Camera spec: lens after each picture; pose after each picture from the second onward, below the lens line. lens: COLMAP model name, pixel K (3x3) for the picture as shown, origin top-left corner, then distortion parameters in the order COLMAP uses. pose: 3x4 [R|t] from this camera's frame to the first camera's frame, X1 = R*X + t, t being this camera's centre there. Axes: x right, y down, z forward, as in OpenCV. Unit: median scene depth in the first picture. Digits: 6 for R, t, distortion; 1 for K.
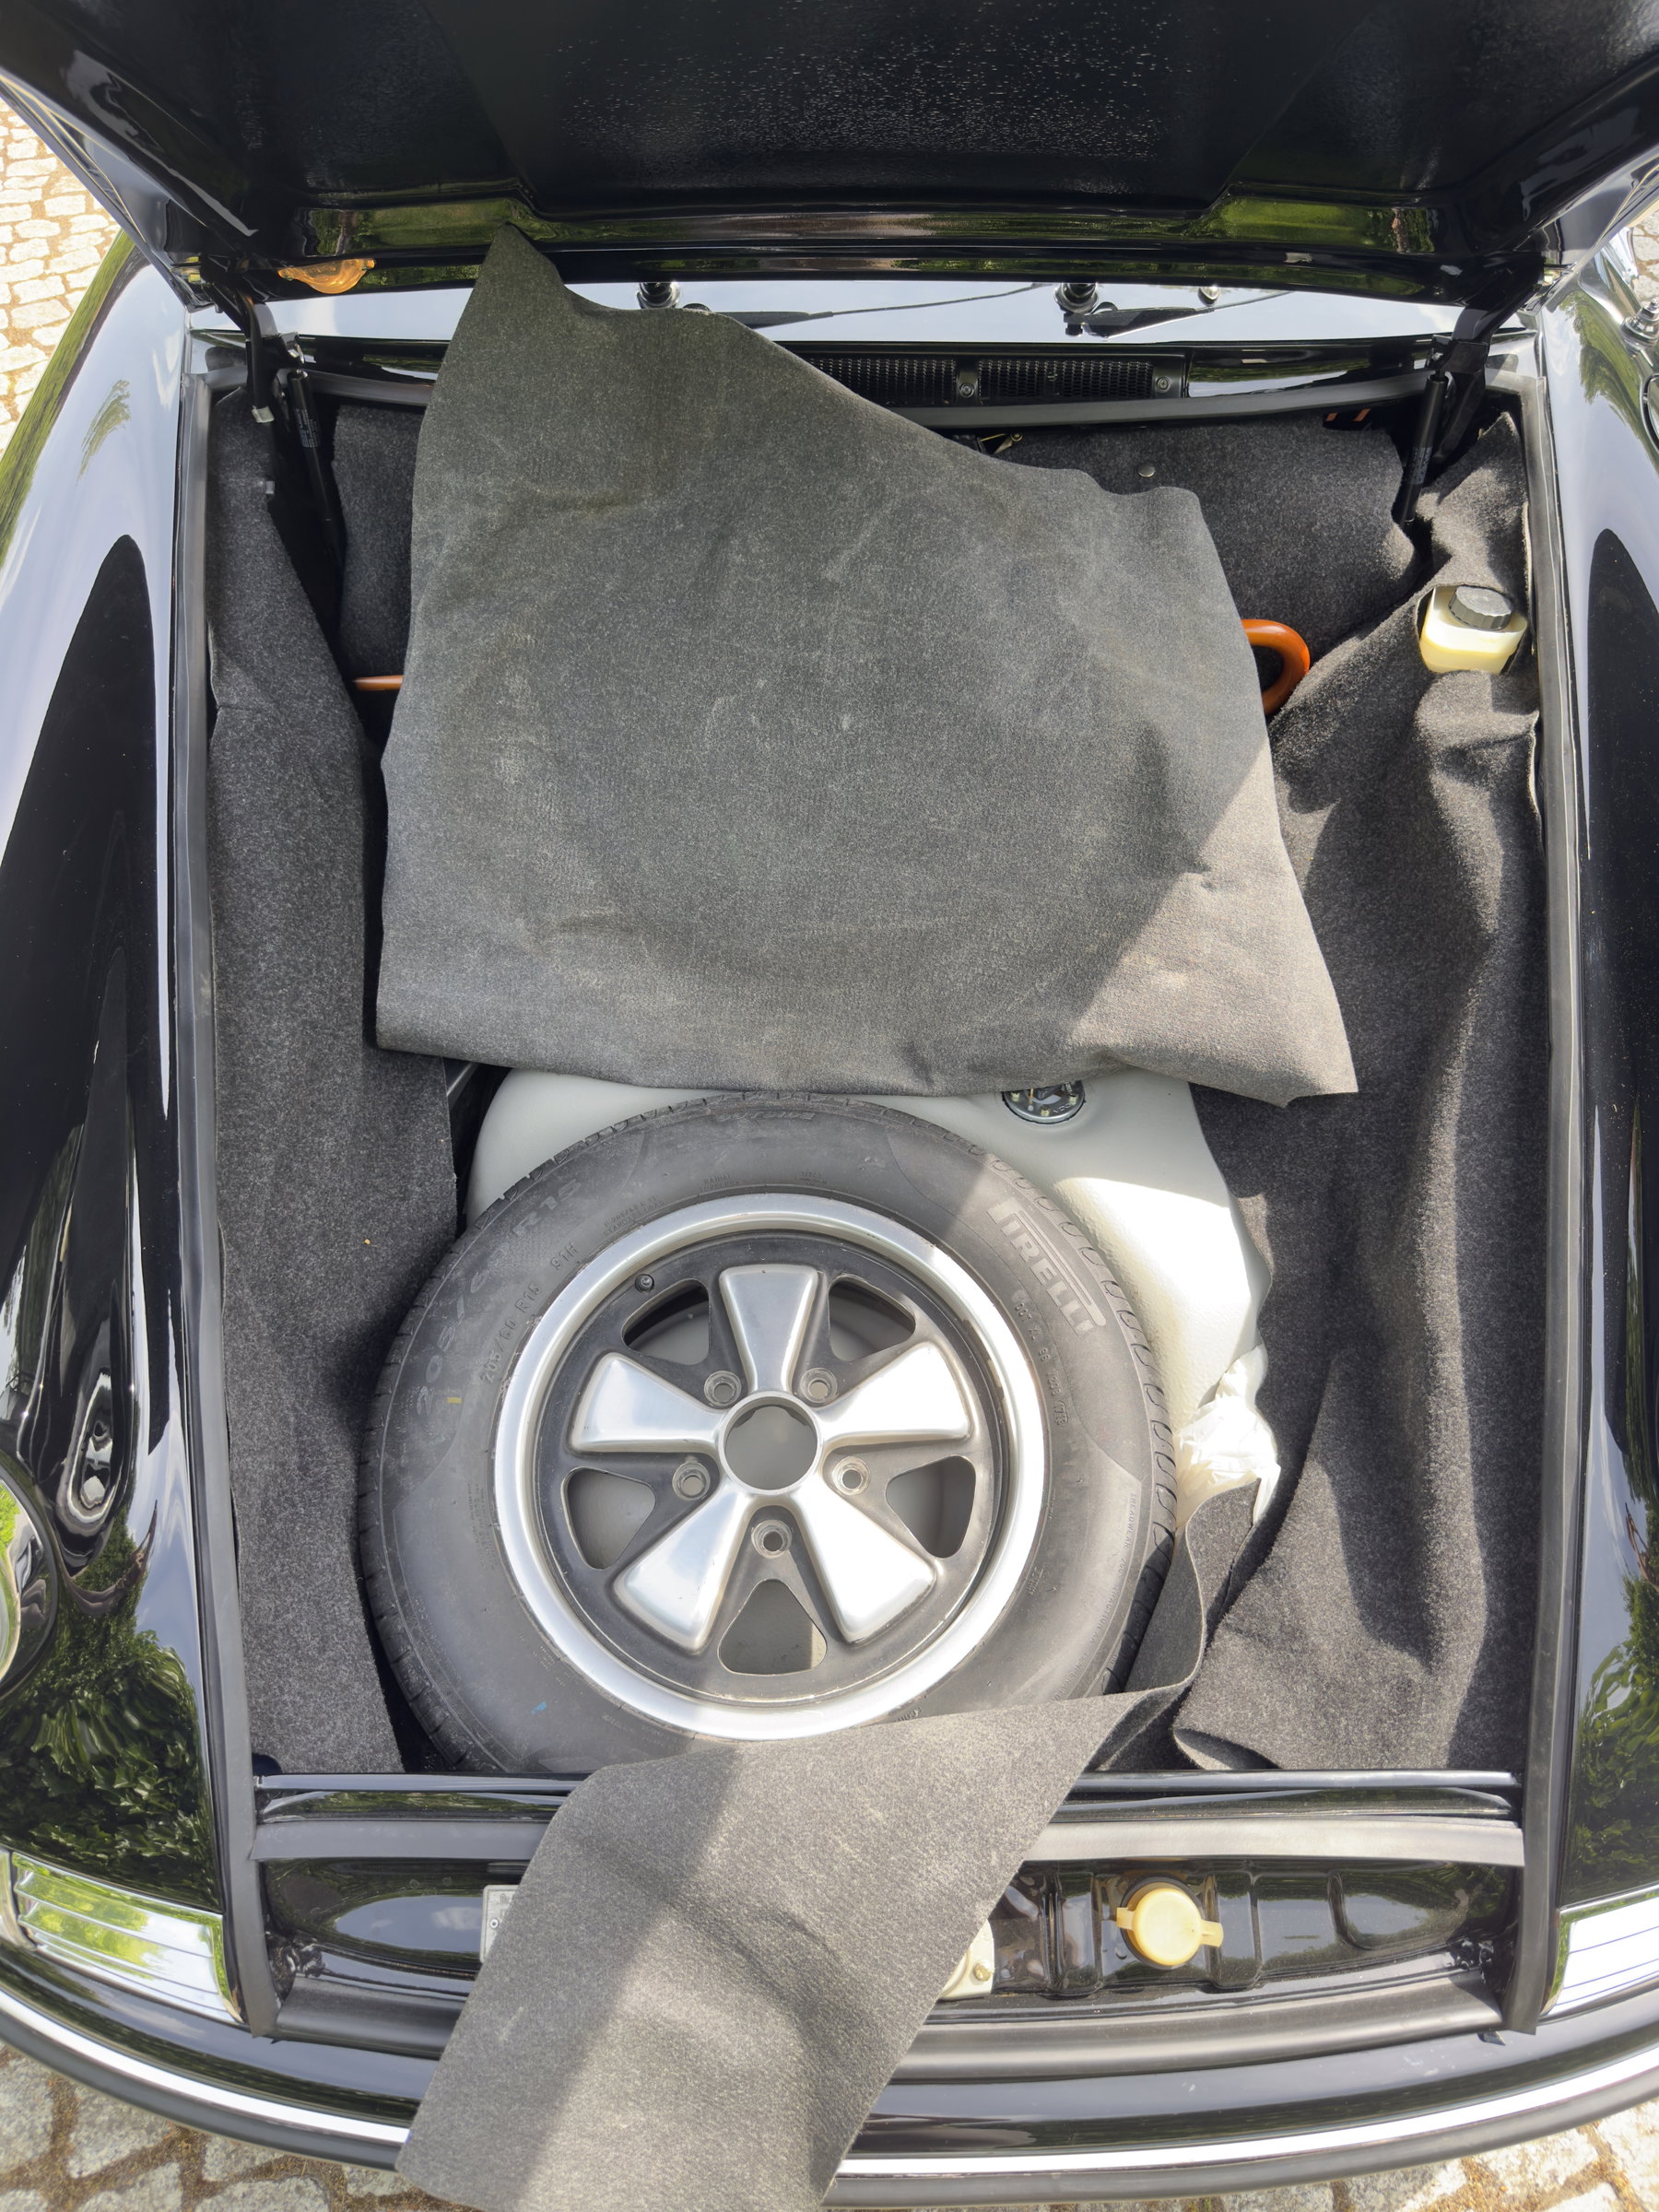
lens RADIAL K [[1607.1, 0, 819.6], [0, 1607.1, 1115.3], [0, 0, 1]] dist [0.009886, -0.031626]
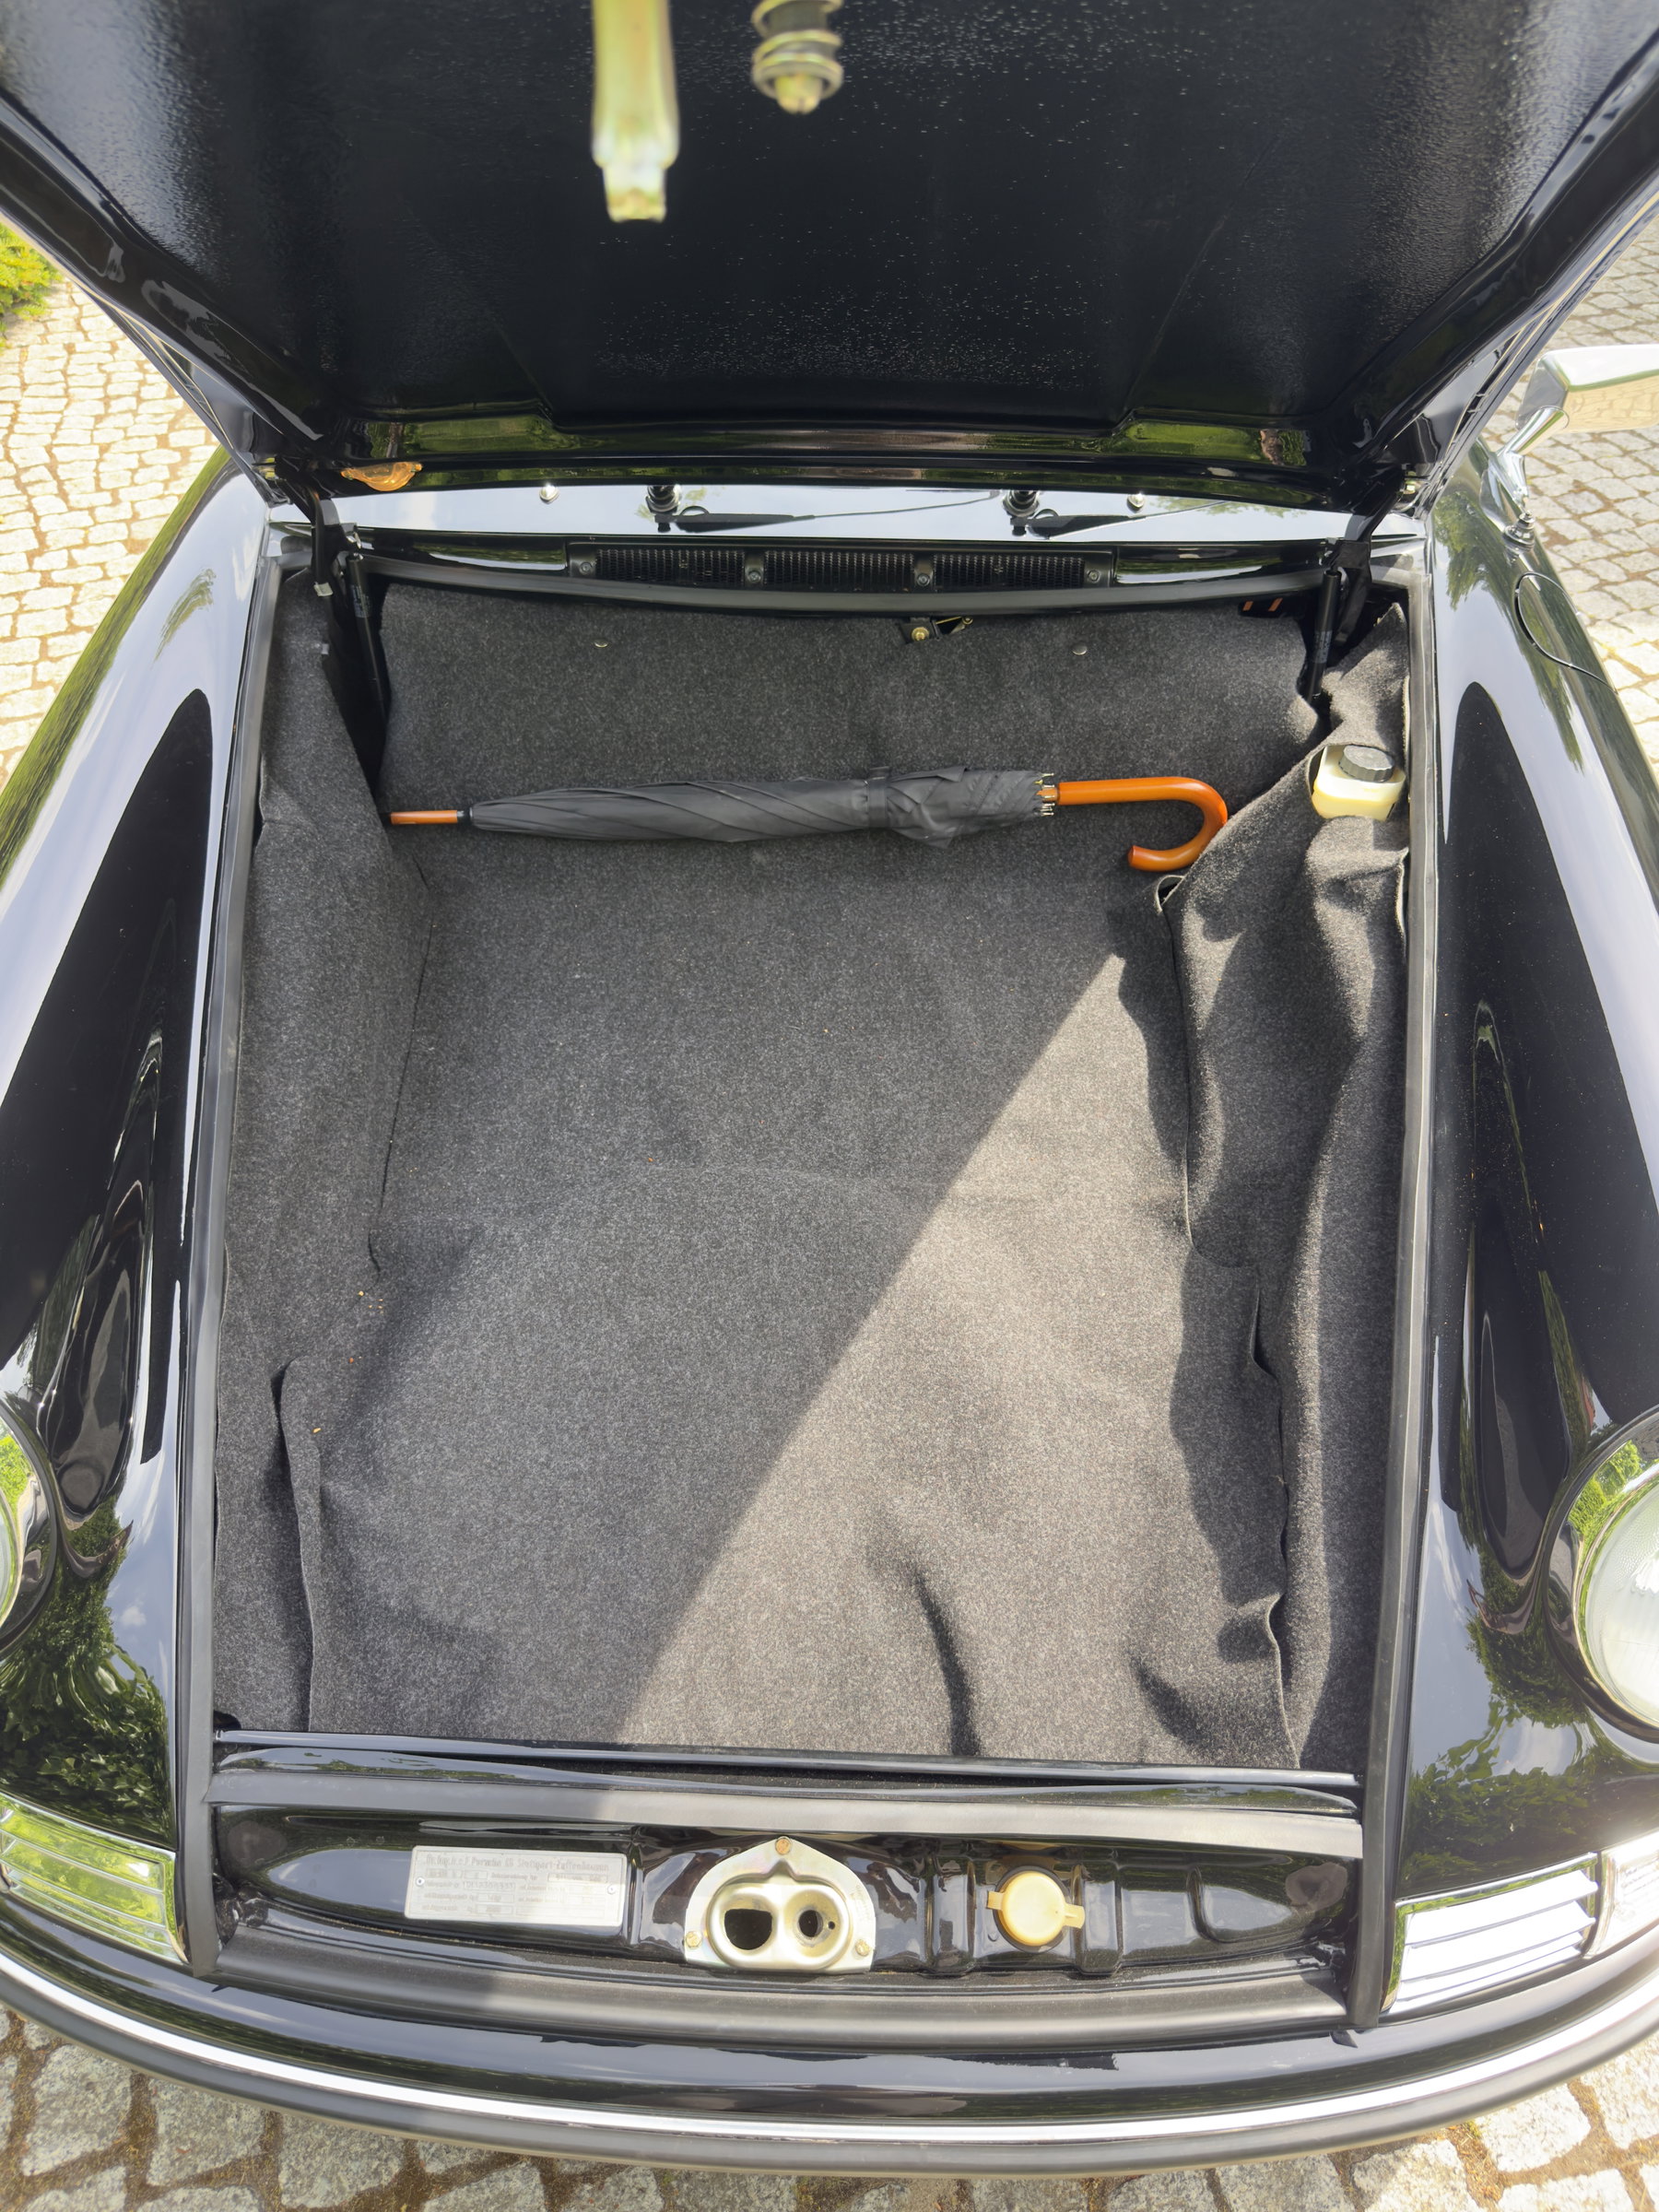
lens RADIAL K [[1607.1, 0, 819.6], [0, 1607.1, 1115.3], [0, 0, 1]] dist [0.009886, -0.031626]
pose [[0.998932, 0.026397, -0.037914, 0.077046], [-0.031028, 0.991385, -0.127248, 0.091218], [0.034228, 0.128289, 0.991146, -0.114037]]
